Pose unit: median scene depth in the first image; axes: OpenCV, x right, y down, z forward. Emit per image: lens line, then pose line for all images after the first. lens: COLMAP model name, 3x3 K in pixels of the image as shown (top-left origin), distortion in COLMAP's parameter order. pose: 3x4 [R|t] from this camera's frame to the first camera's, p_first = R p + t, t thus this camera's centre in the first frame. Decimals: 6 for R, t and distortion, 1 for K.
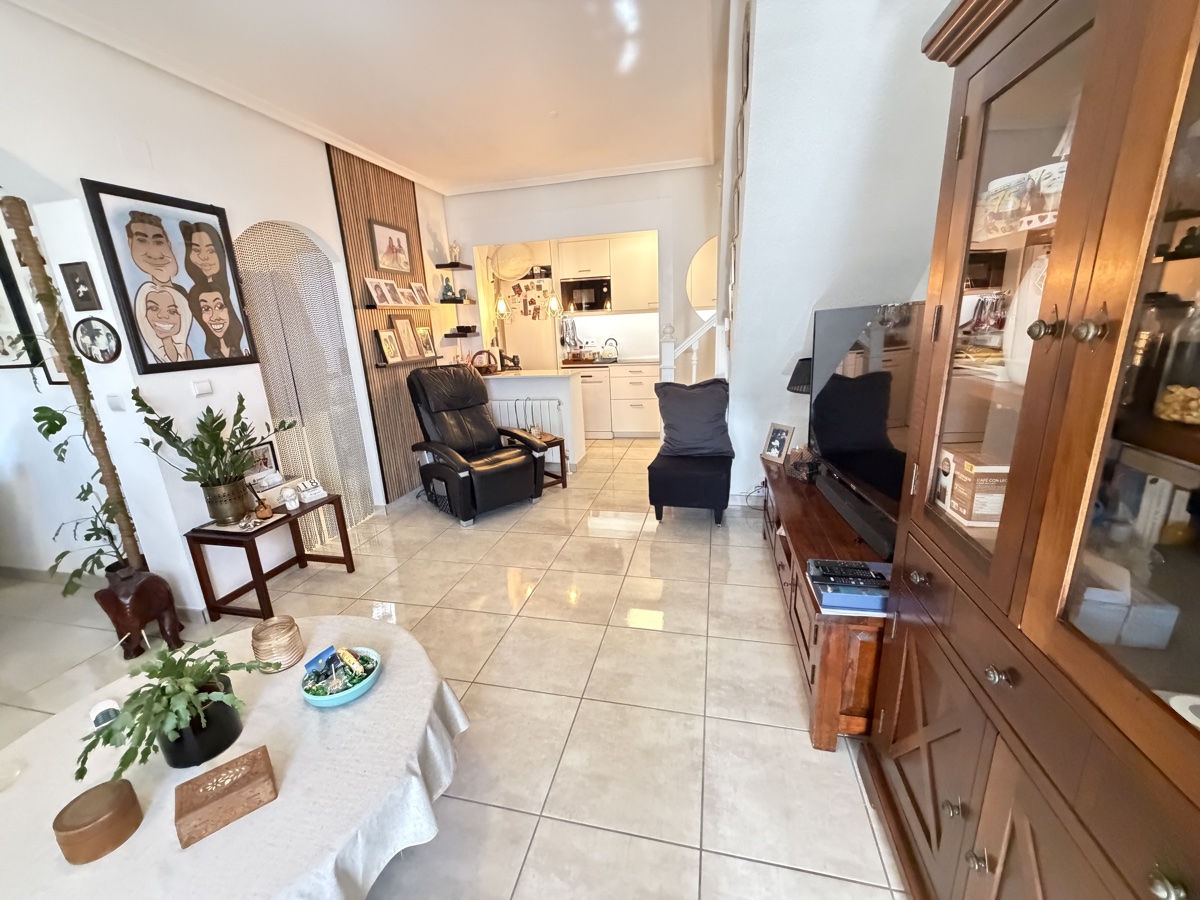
lens RADIAL K [[478.5, 0, 600.2], [0, 478.5, 450.3], [0, 0, 1]] dist [0.001429, -0.000072]
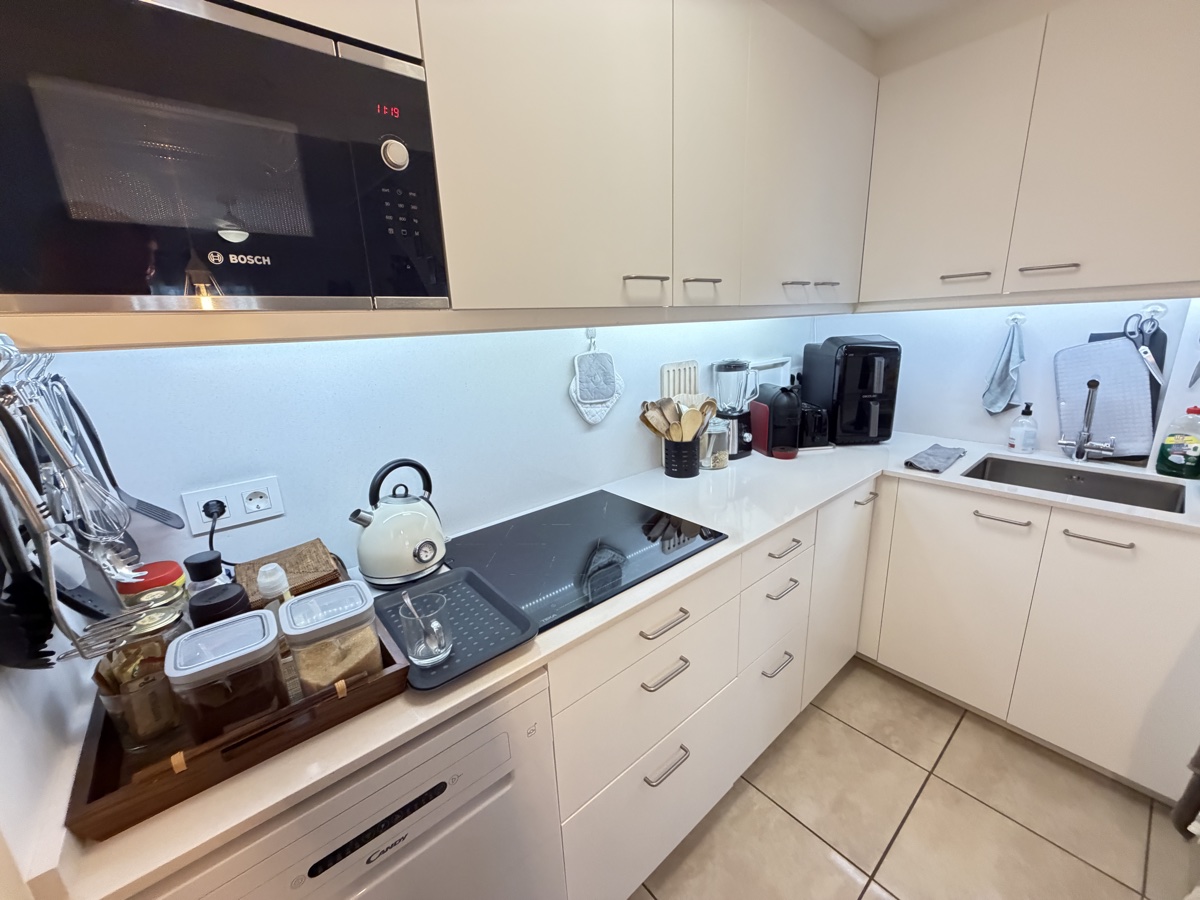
lens RADIAL K [[478.5, 0, 595.0], [0, 478.5, 453.1], [0, 0, 1]] dist [0.001429, -0.000072]
pose [[0.604694, -0.189753, 0.773524, -0.115769], [0.225993, 0.972166, 0.061814, -0.364752], [-0.763723, 0.137432, 0.630745, 1.301033]]
